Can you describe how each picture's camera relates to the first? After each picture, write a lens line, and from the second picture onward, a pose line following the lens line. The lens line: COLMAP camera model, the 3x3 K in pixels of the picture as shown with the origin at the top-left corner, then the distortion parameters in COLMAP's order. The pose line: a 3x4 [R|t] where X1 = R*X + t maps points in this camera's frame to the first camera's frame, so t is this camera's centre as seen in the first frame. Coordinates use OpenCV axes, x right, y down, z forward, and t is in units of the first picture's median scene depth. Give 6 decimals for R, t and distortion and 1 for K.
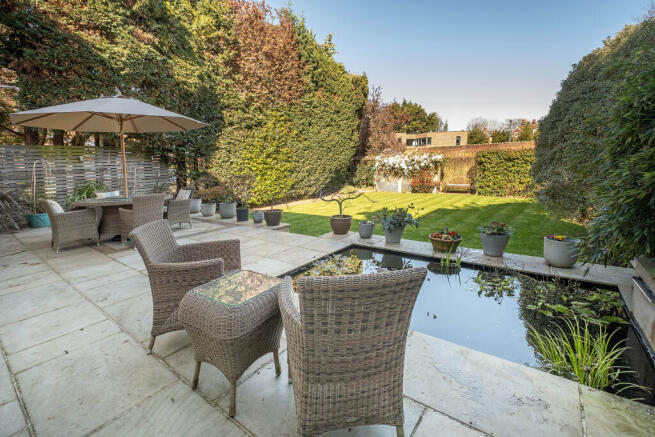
lens RADIAL K [[287.5, 0, 327.6], [0, 287.5, 218.0], [0, 0, 1]] dist [-0.004953, -0.000353]
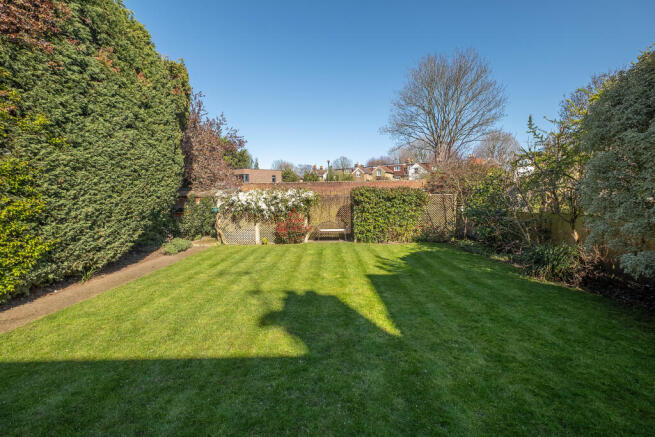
lens RADIAL K [[287.5, 0, 313.3], [0, 287.5, 249.0], [0, 0, 1]] dist [-0.004953, -0.000353]
pose [[0.820003, -0.081718, 0.566495, -0.033481], [0.095867, 0.995382, 0.004817, -0.070870], [-0.564273, 0.050358, 0.824051, 0.376558]]
